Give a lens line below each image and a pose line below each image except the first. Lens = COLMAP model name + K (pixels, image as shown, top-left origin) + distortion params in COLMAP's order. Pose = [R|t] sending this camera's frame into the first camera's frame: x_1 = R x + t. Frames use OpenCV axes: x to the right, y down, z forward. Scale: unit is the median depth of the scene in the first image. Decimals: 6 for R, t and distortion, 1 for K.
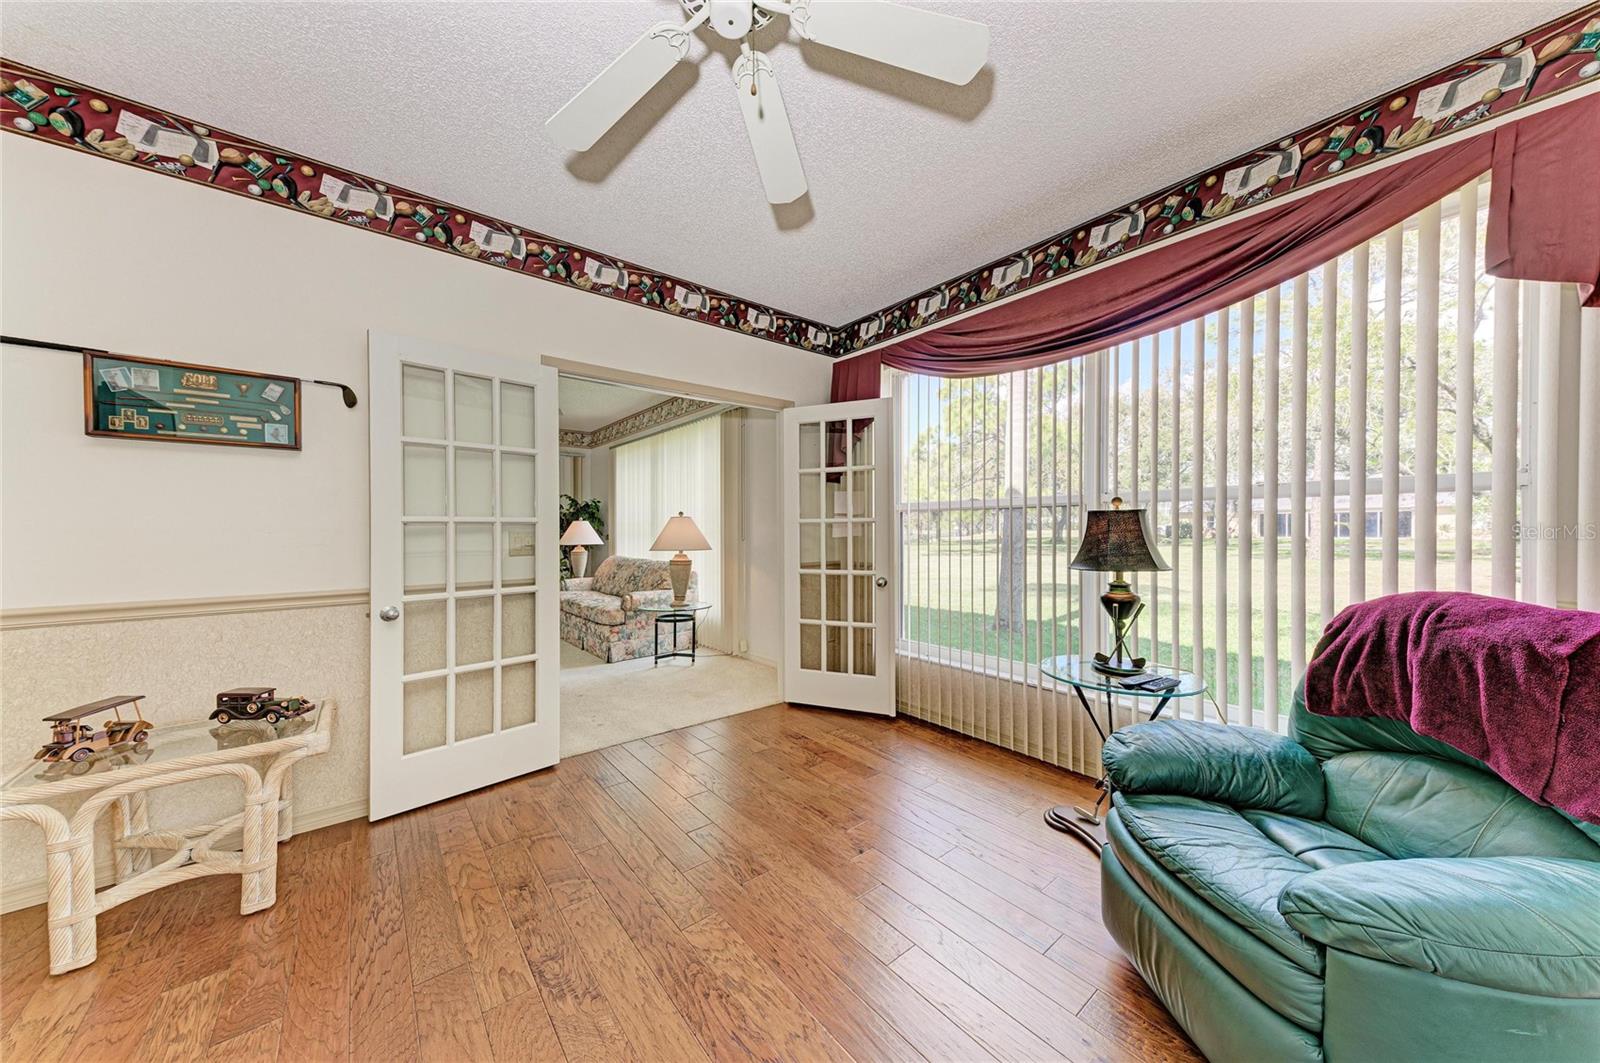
lens RADIAL K [[540.9, 0, 800.0], [0, 540.9, 531.5], [0, 0, 1]] dist [0.022375, -0.000074]
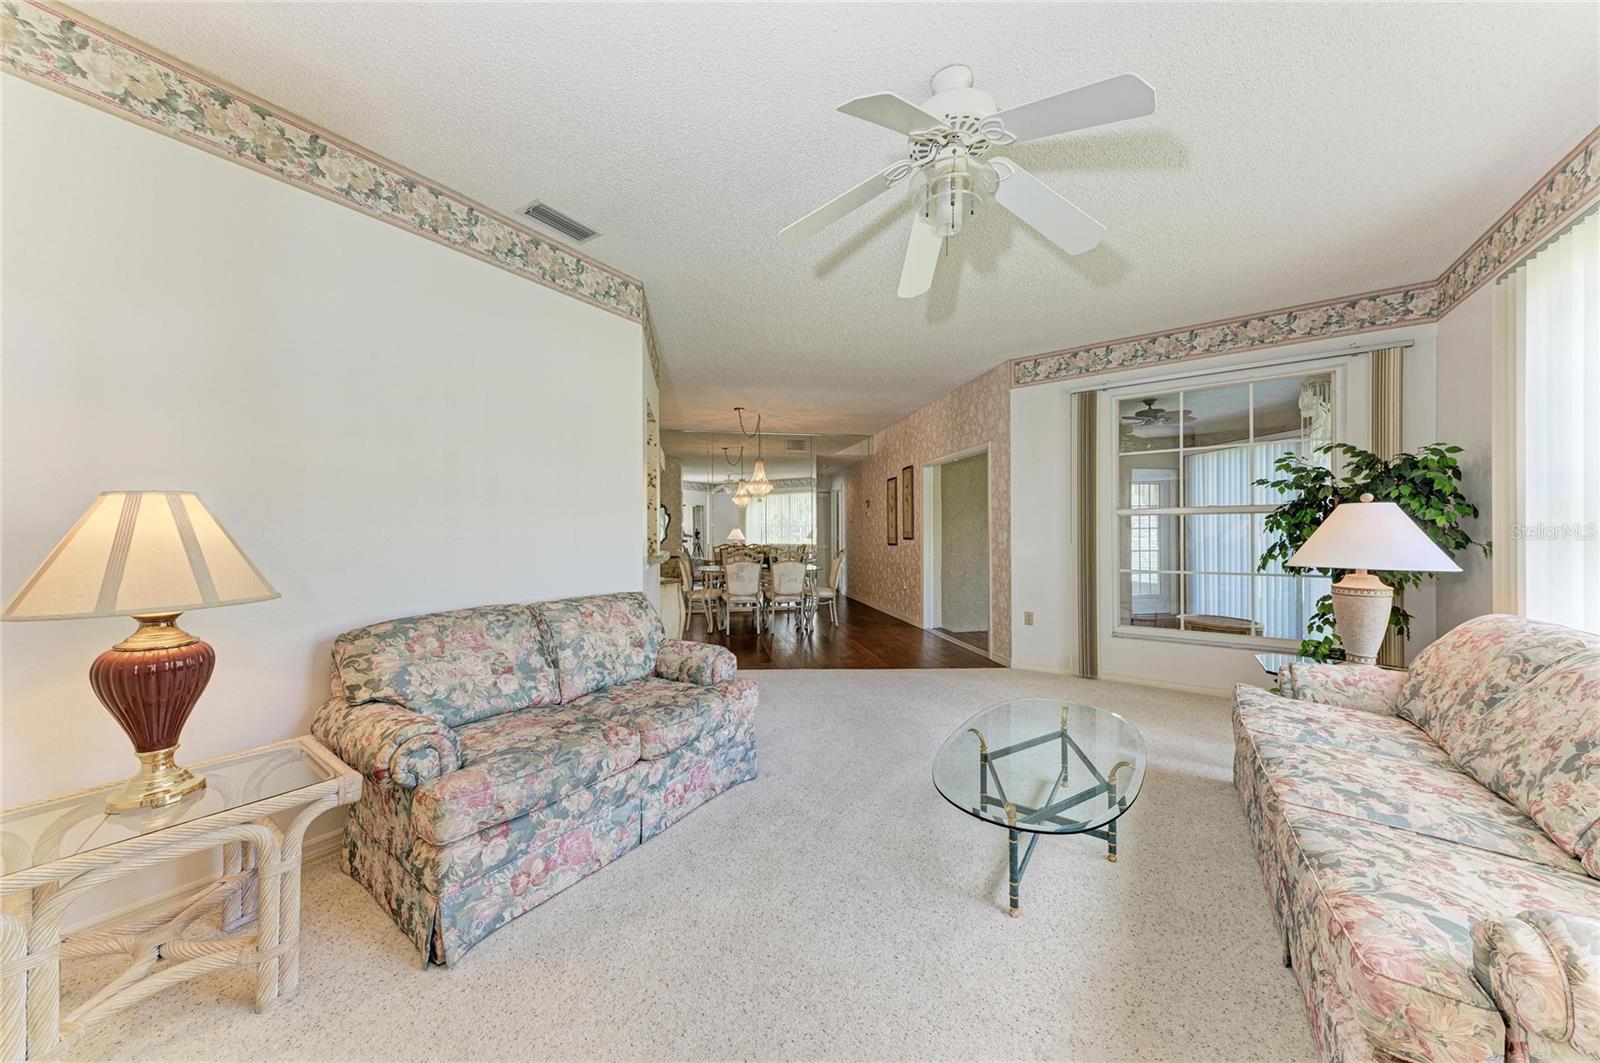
lens RADIAL K [[528.1, 0, 800.6], [0, 528.1, 527.5], [0, 0, 1]] dist [0.002029, -0.000108]
pose [[0.258638, -0.001574, -0.965973, -0.147131], [0.000767, 0.999999, -0.001424, -0.003017], [0.965974, -0.000373, 0.258639, 0.499228]]
